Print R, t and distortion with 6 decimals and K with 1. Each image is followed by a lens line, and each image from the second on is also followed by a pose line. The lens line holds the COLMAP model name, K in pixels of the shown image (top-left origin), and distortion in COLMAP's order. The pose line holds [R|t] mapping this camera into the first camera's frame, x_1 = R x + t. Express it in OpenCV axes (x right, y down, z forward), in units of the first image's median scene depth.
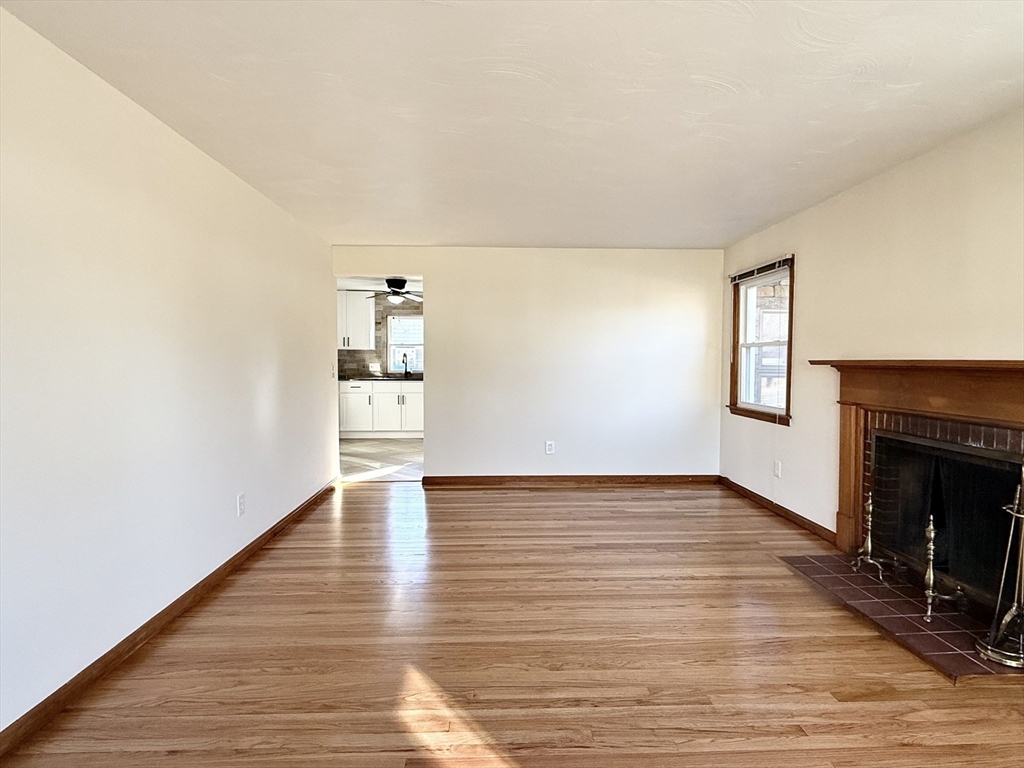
lens RADIAL K [[581.9, 0, 512.0], [0, 581.9, 384.0], [0, 0, 1]] dist [0.001662, 0.001037]
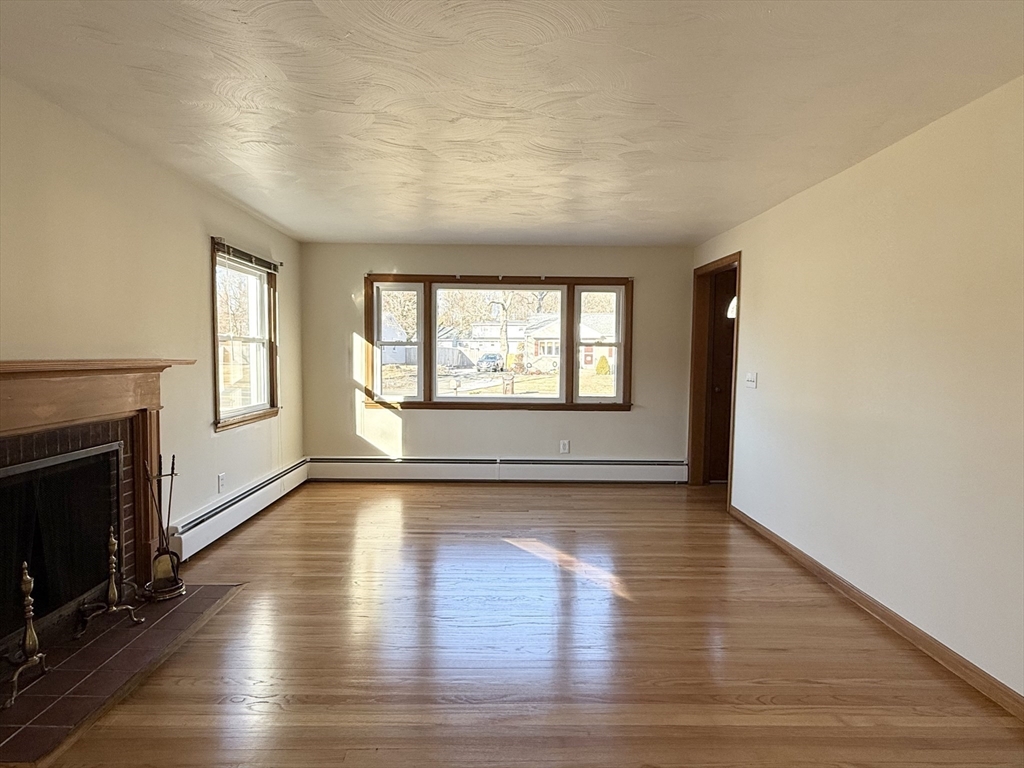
lens RADIAL K [[560.5, 0, 514.5], [0, 560.5, 385.5], [0, 0, 1]] dist [-0.005358, -0.001130]
pose [[-0.999930, -0.011787, 0.001003, 0.059881], [-0.011635, 0.995257, 0.096585, -0.075043], [-0.002137, 0.096567, -0.995324, 1.503176]]
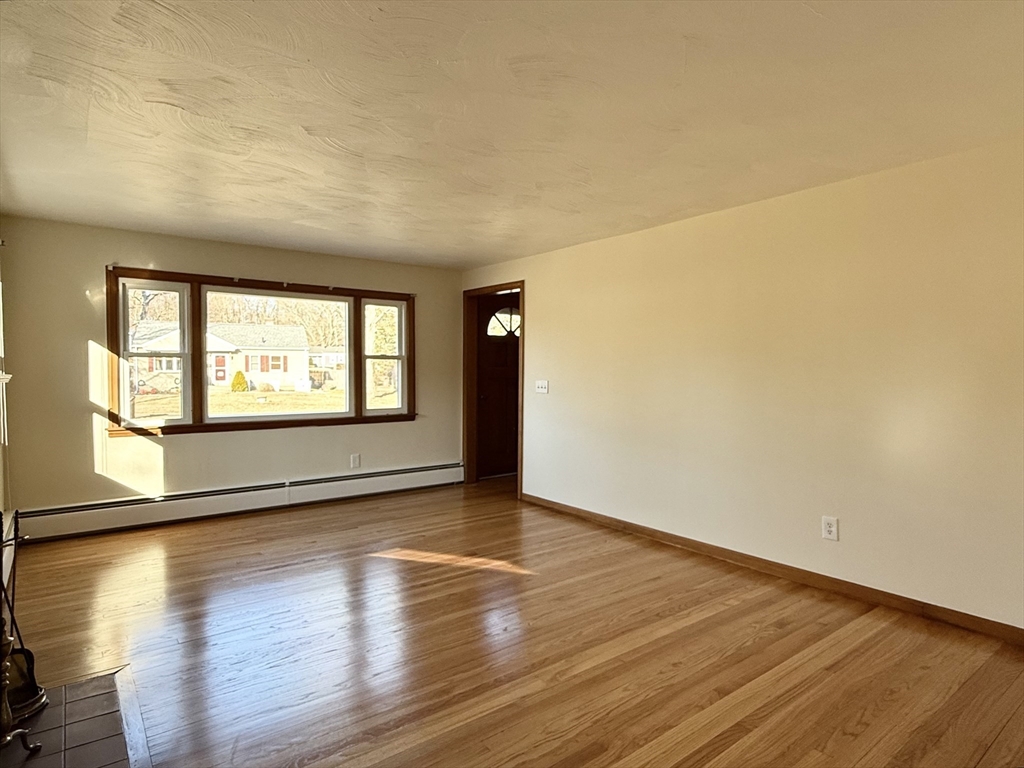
lens RADIAL K [[570.5, 0, 512.0], [0, 570.5, 384.0], [0, 0, 1]] dist [0.003081, 0.000519]
pose [[-0.808849, 0.011494, -0.587905, 0.513492], [-0.026311, 0.998100, 0.055713, -0.063835], [0.587428, 0.060531, -0.807009, 1.462338]]
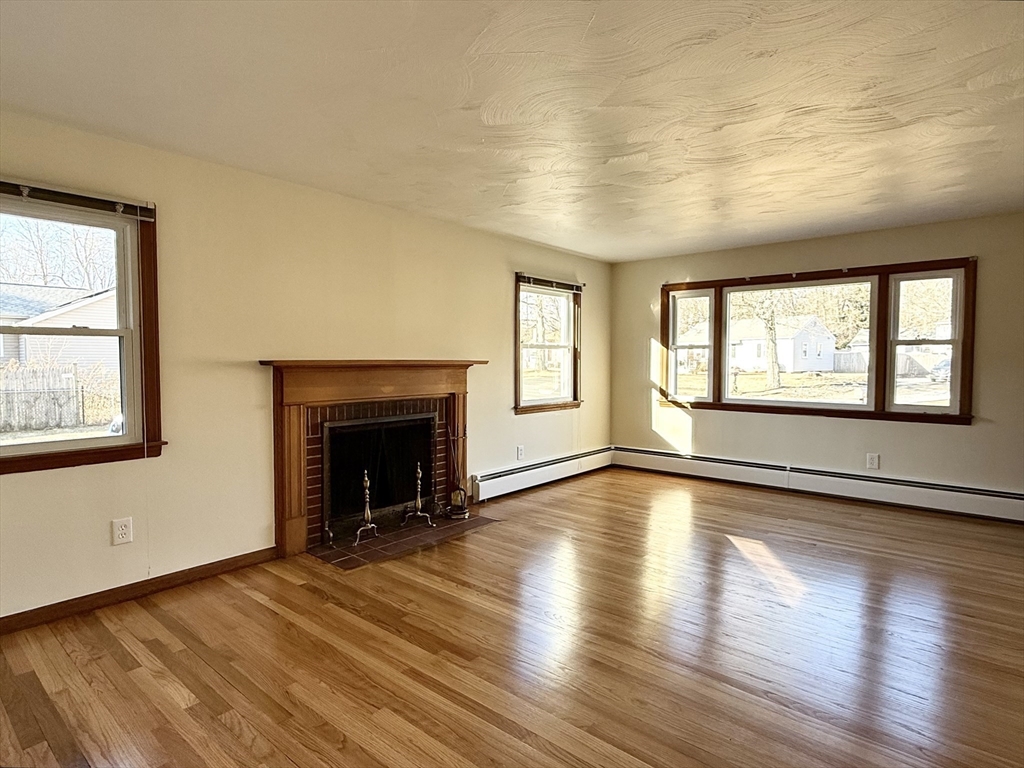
lens RADIAL K [[560.5, 0, 514.5], [0, 560.5, 385.5], [0, 0, 1]] dist [-0.005358, -0.001130]
pose [[-0.746976, -0.032360, 0.664063, -0.348187], [0.025804, 0.996651, 0.077593, -0.065340], [-0.664350, 0.075096, -0.743639, 1.533824]]
